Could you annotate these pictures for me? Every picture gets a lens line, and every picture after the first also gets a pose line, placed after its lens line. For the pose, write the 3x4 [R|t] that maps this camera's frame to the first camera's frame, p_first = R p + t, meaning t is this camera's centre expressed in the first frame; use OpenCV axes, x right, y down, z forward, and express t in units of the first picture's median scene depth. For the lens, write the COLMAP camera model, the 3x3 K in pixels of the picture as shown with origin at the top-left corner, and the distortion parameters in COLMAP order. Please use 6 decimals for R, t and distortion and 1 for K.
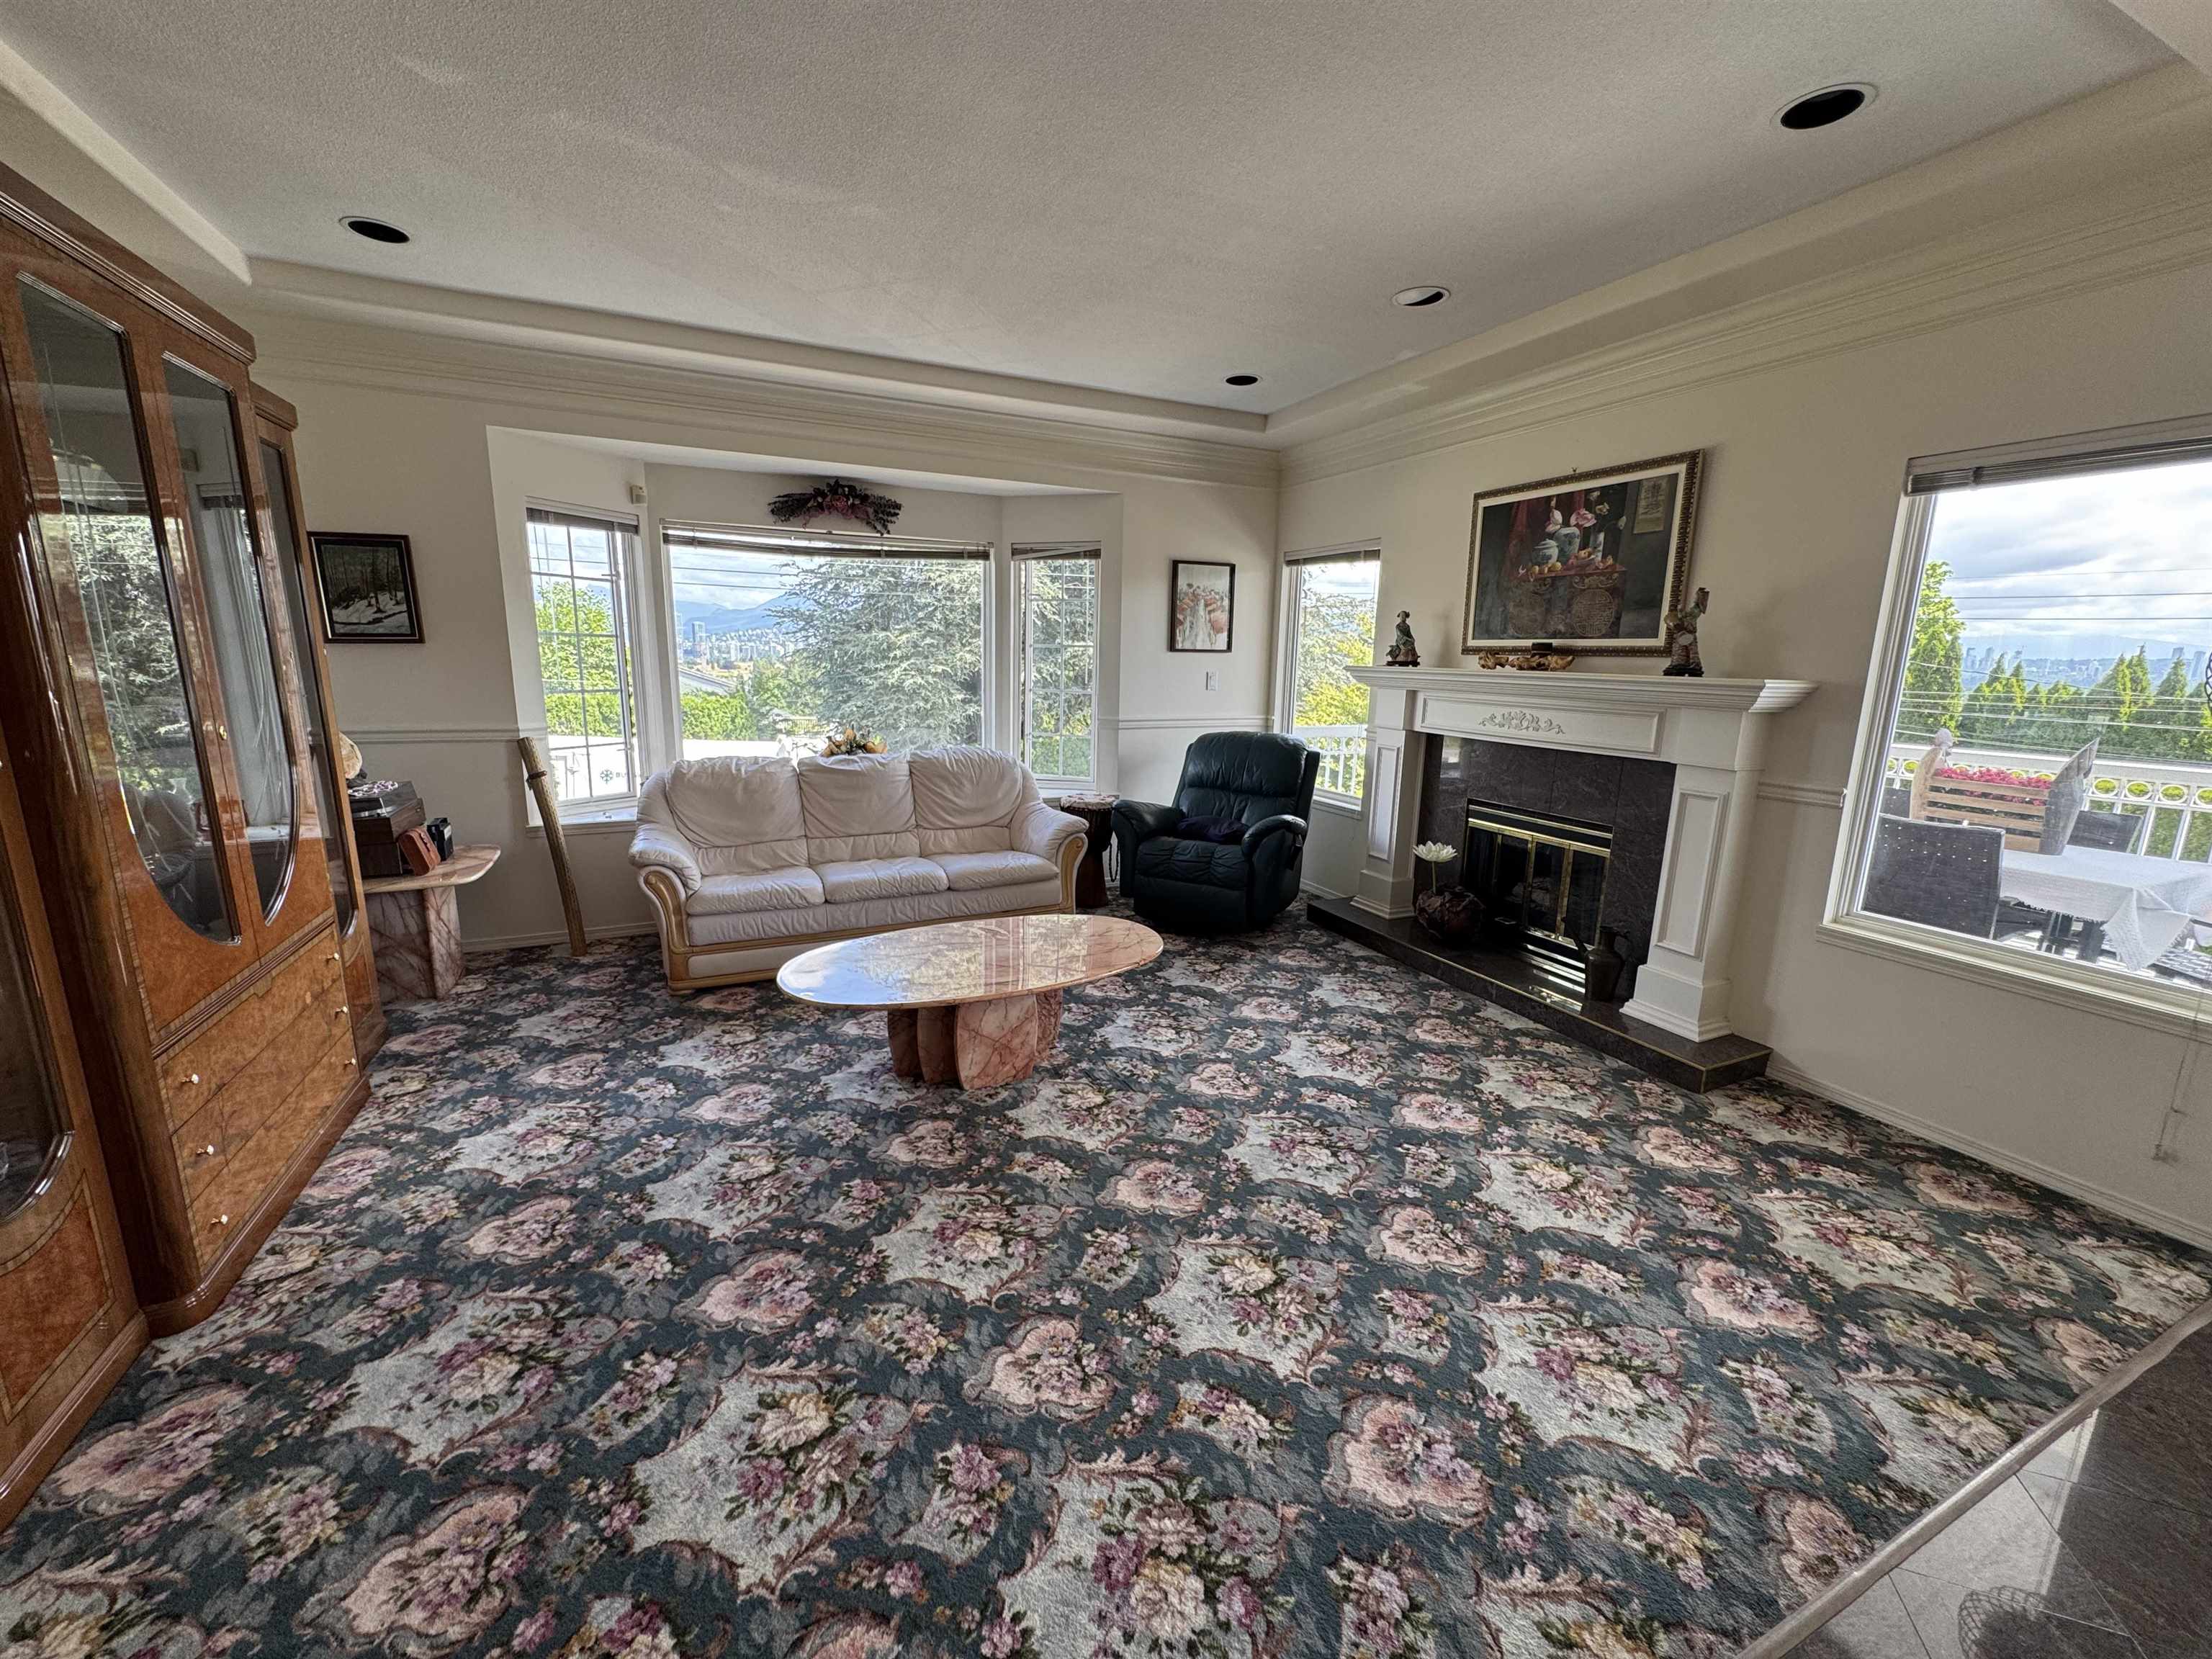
lens RADIAL K [[880.0, 0, 1109.8], [0, 880.0, 829.8], [0, 0, 1]] dist [-0.002751, 0.000532]
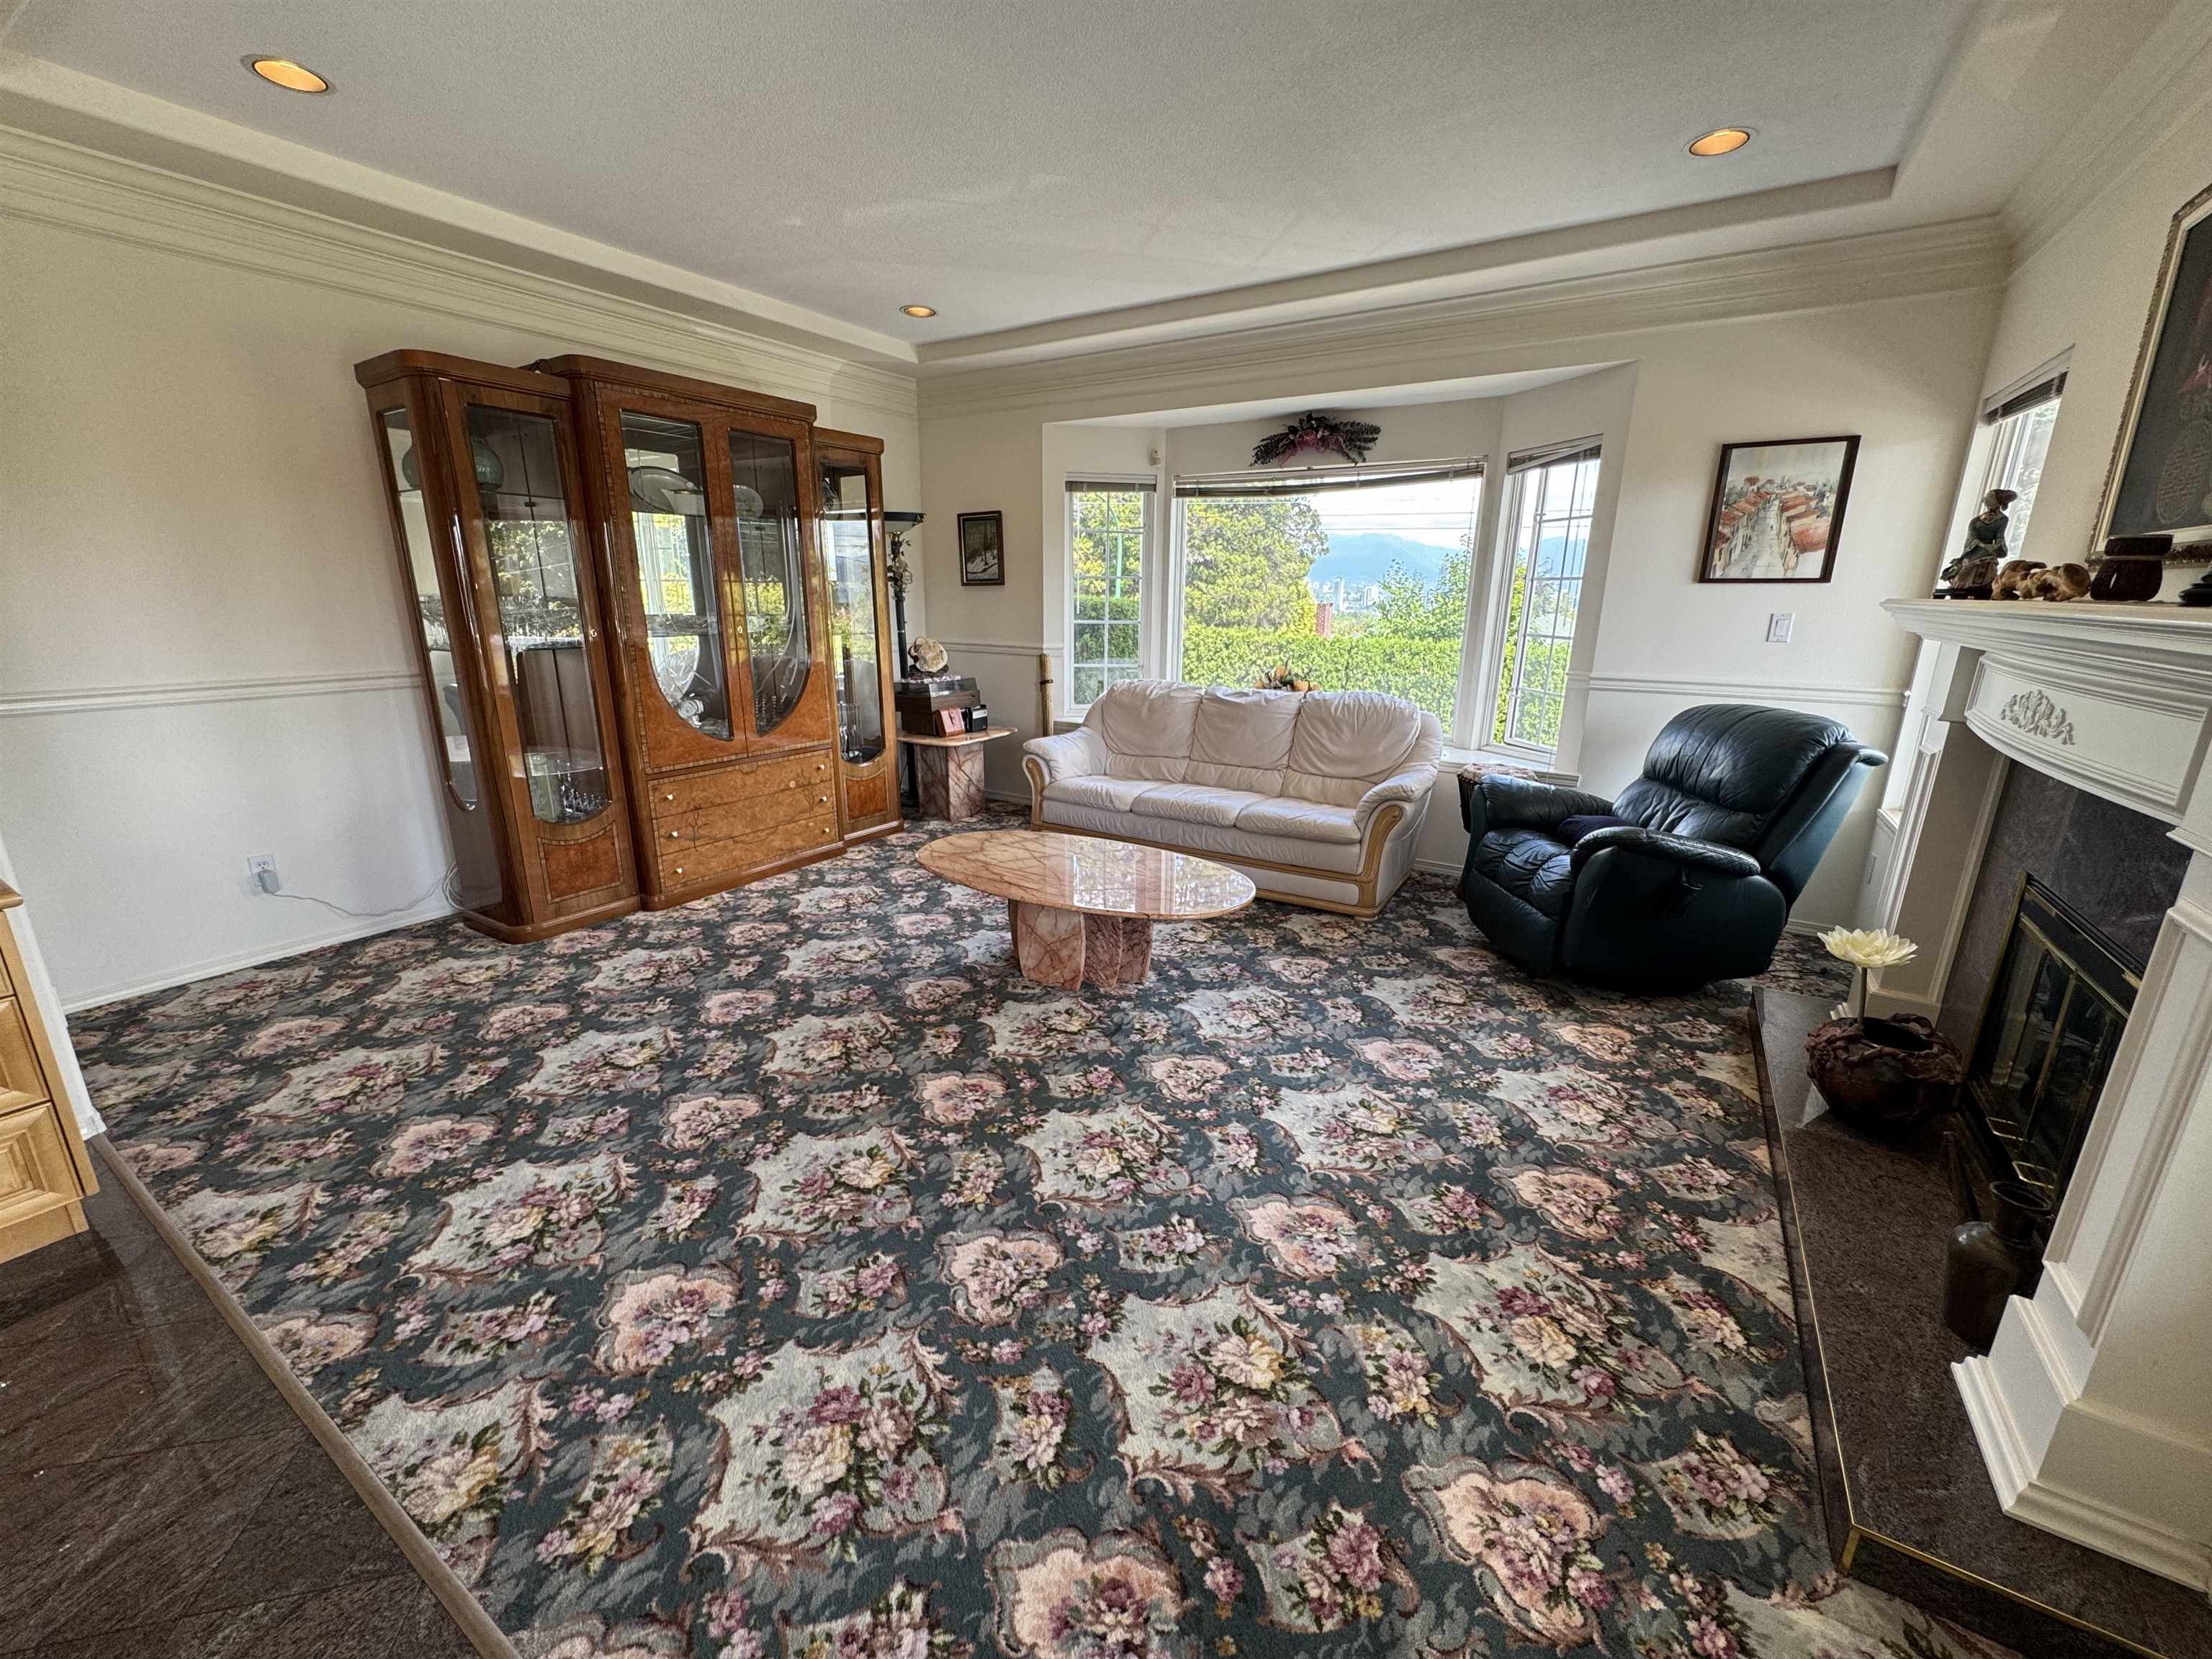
lens RADIAL K [[880.0, 0, 1103.2], [0, 880.0, 830.1], [0, 0, 1]] dist [-0.002751, 0.000532]
pose [[0.539997, 0.208090, -0.815538, 0.833782], [-0.163713, 0.976417, 0.140739, -0.067516], [0.825591, 0.057515, 0.561330, 0.478694]]
